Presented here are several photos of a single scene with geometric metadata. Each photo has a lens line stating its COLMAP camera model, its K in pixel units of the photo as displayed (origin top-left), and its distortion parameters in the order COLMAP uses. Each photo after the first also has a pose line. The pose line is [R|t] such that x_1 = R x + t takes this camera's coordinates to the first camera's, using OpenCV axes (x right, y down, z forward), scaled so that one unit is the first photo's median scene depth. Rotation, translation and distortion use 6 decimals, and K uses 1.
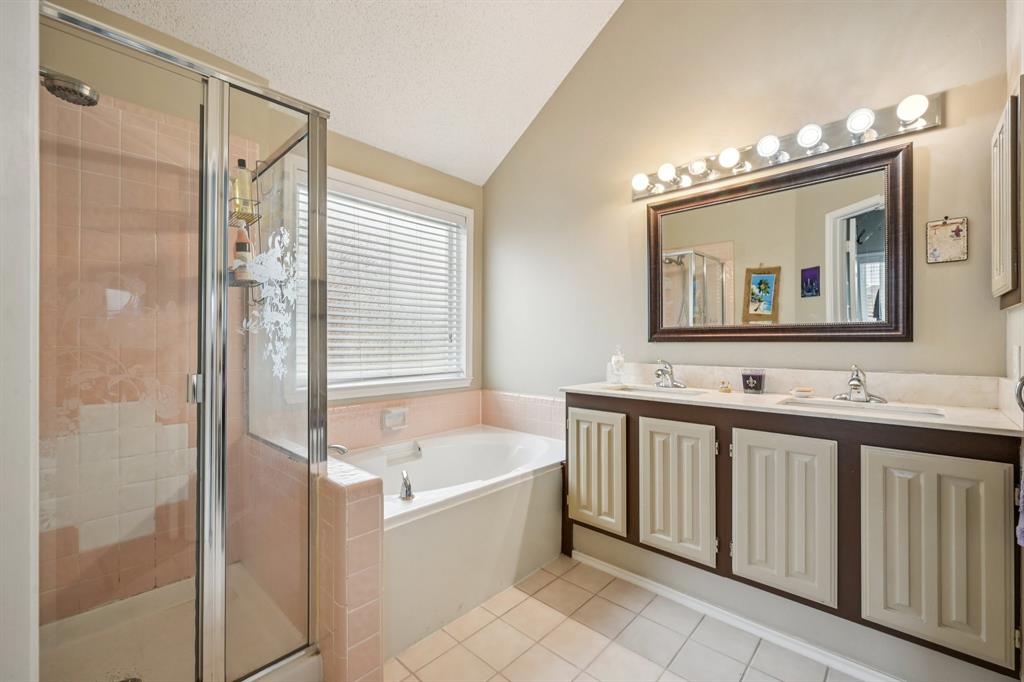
lens RADIAL K [[425.6, 0, 511.9], [0, 425.6, 343.9], [0, 0, 1]] dist [-0.001908, -0.000418]
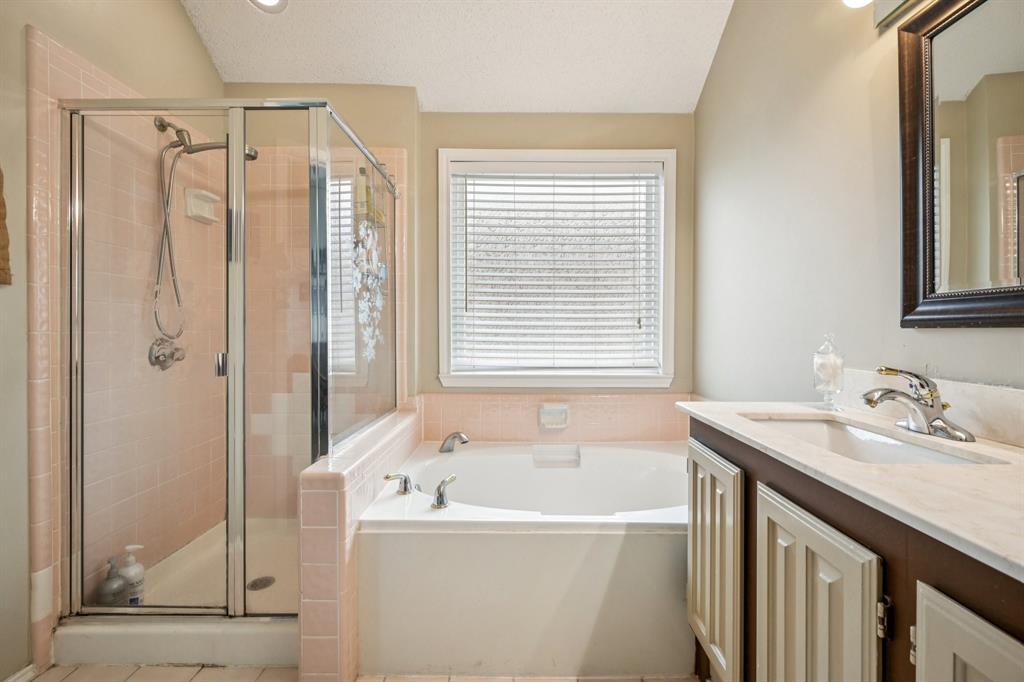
lens RADIAL K [[442.3, 0, 514.0], [0, 442.3, 336.2], [0, 0, 1]] dist [0.001225, -0.000184]
pose [[0.680402, 0.012141, -0.732739, 0.437380], [-0.005647, 0.999920, 0.011324, 0.002355], [0.732818, -0.003567, 0.680416, 0.417241]]
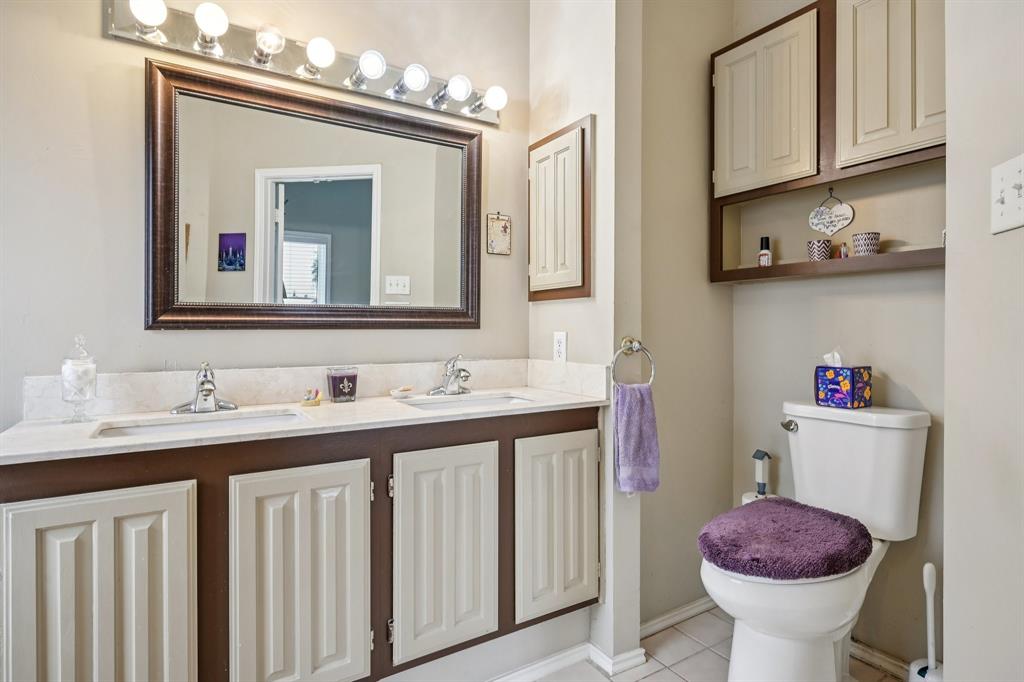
lens RADIAL K [[535.9, 0, 512.7], [0, 535.9, 330.5], [0, 0, 1]] dist [-0.000228, 0.000155]
pose [[0.261489, -0.004430, 0.965196, -0.208202], [0.004640, 0.999984, 0.003333, -0.003745], [-0.965195, 0.003607, 0.261505, 0.462469]]
